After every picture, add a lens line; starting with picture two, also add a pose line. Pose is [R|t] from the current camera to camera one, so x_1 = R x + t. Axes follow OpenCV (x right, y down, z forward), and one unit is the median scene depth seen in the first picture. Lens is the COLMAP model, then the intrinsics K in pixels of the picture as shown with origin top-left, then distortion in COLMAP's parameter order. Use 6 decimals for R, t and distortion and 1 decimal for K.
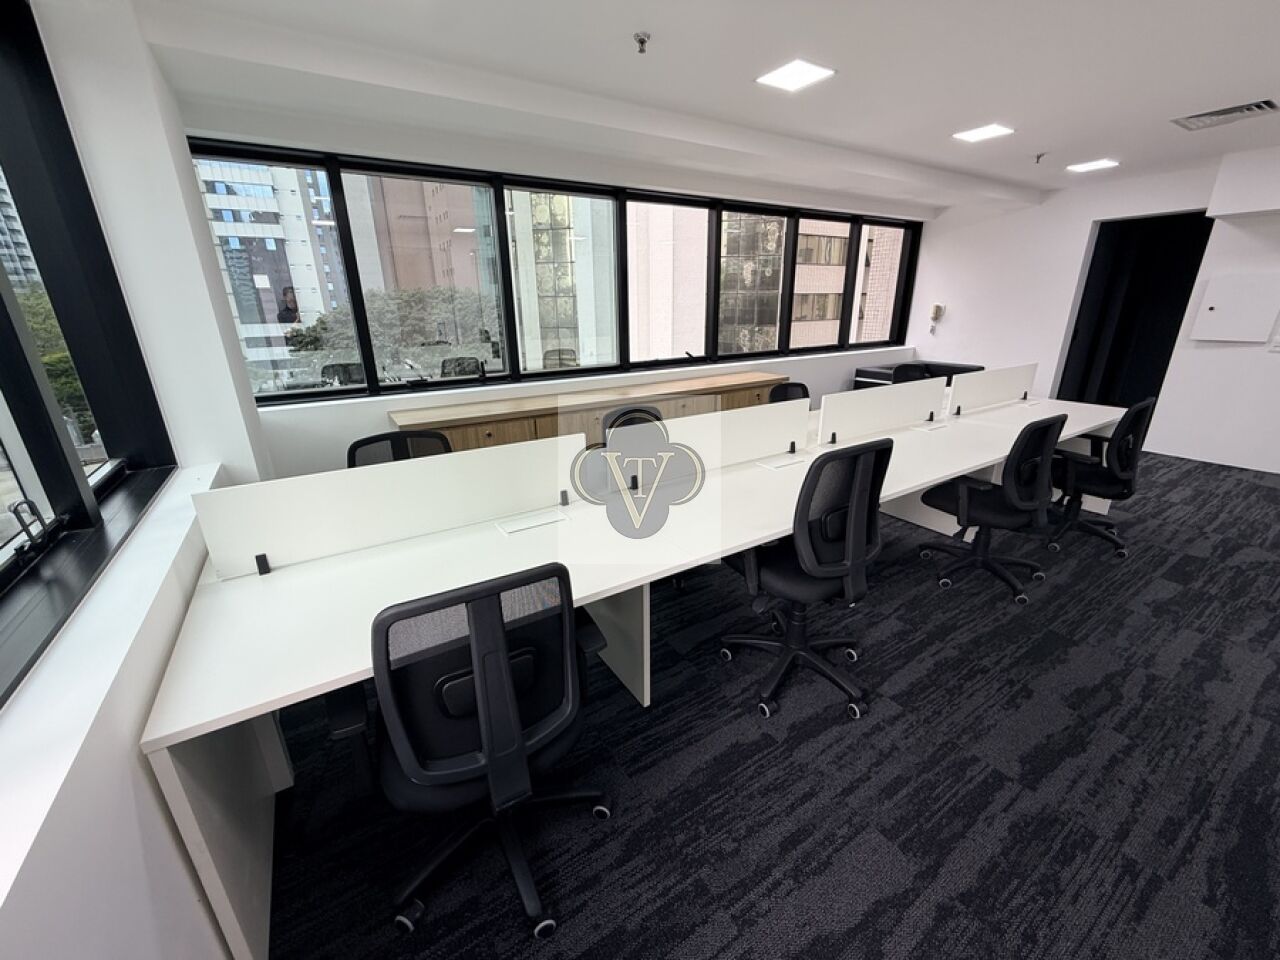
lens RADIAL K [[508.3, 0, 638.5], [0, 508.3, 483.5], [0, 0, 1]] dist [0.001589, 0.000046]
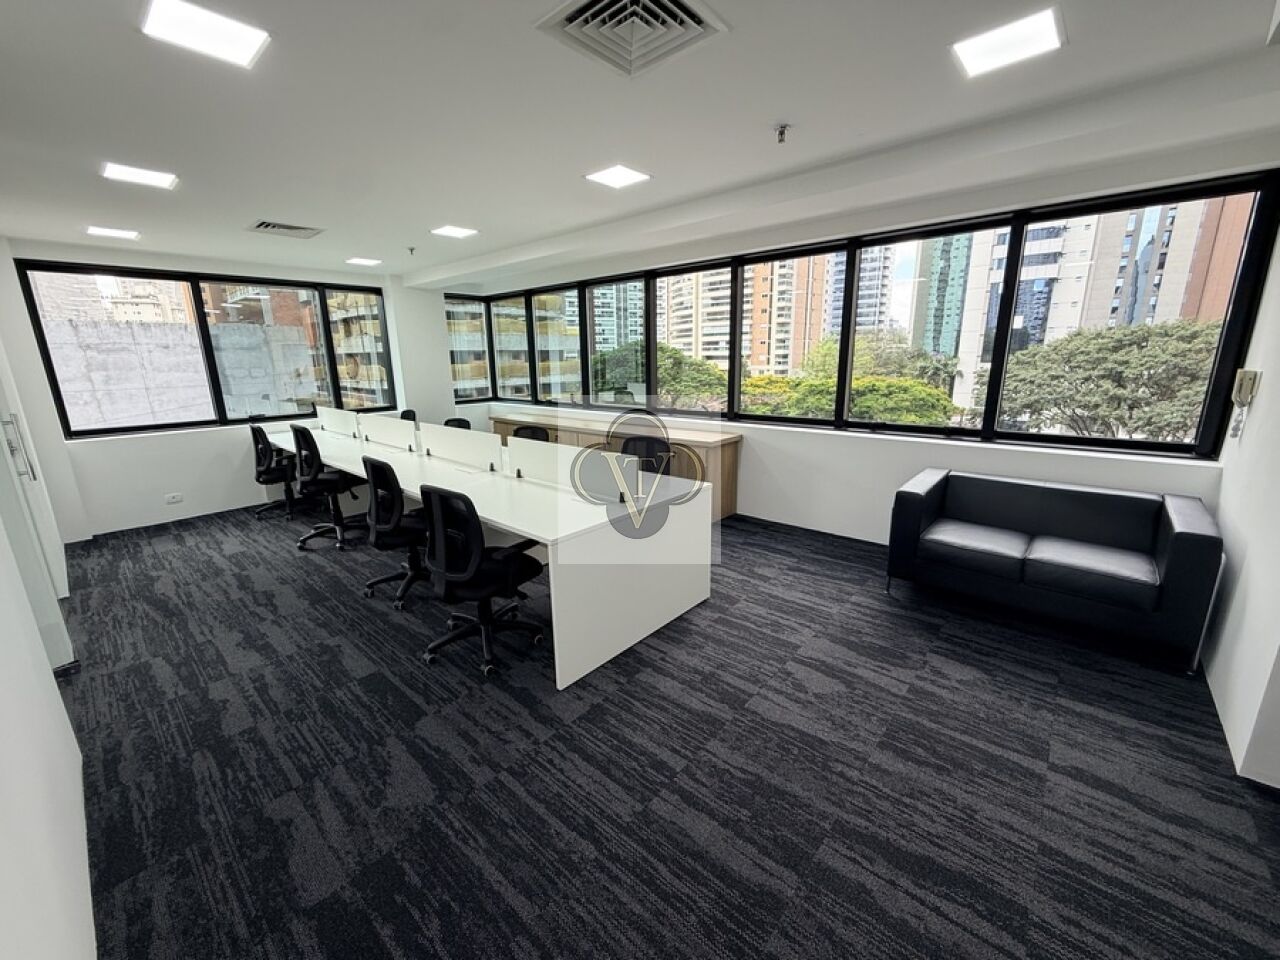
lens RADIAL K [[508.3, 0, 637.3], [0, 508.3, 475.5], [0, 0, 1]] dist [0.001589, 0.000046]
pose [[0.276646, 0.232225, -0.932490, 2.211946], [-0.309405, 0.940215, 0.142356, -0.480987], [0.909800, 0.249135, 0.331958, 1.186753]]
